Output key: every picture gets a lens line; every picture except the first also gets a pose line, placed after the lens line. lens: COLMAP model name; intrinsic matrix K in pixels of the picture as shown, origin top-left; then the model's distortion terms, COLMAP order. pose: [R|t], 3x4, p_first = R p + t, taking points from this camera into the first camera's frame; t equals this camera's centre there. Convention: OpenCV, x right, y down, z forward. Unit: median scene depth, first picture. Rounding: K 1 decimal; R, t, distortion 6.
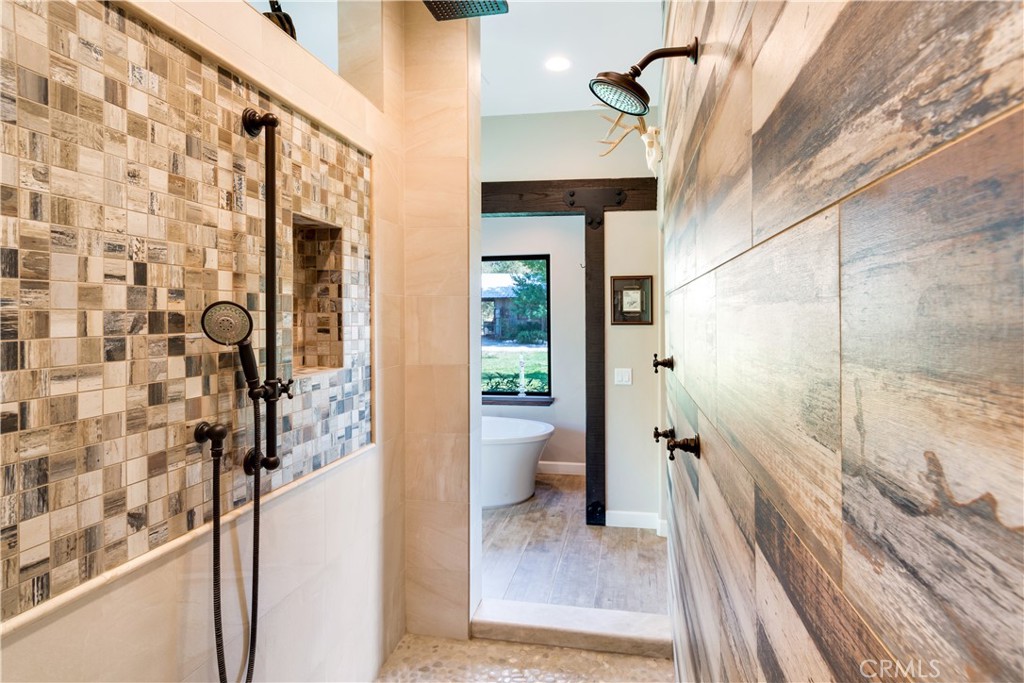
lens RADIAL K [[548.5, 0, 521.3], [0, 548.5, 316.7], [0, 0, 1]] dist [-0.003700, -0.000951]
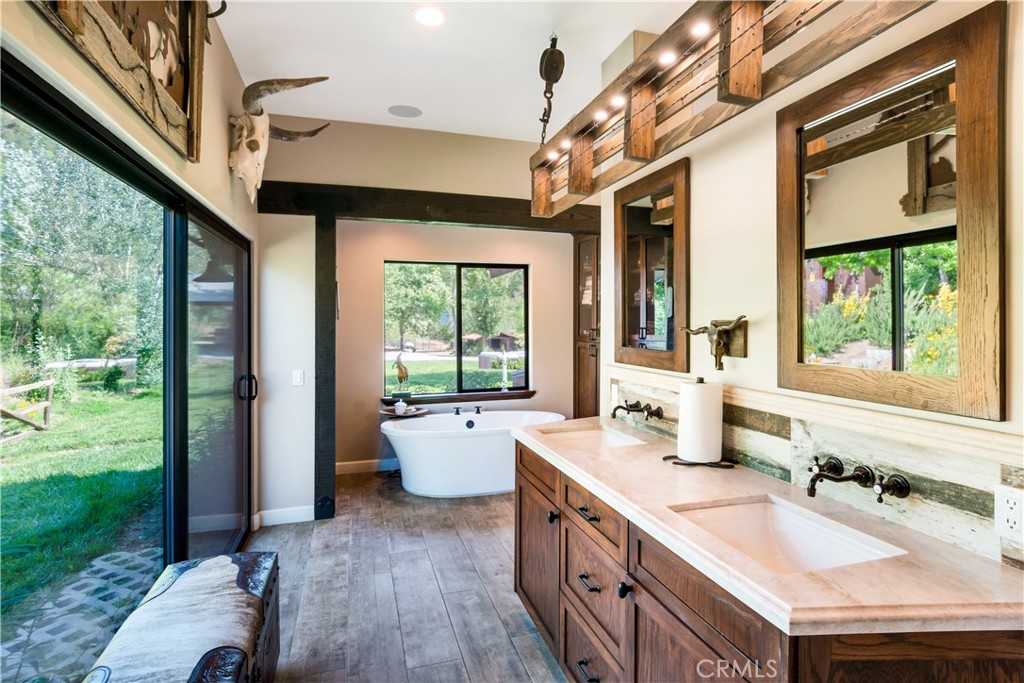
lens RADIAL K [[548.5, 0, 522.6], [0, 548.5, 324.5], [0, 0, 1]] dist [-0.003700, -0.000951]
pose [[0.875527, -0.000063, 0.483169, -0.502719], [-0.000182, 1.000000, 0.000460, 0.009284], [-0.483169, -0.000490, 0.875527, 0.014549]]
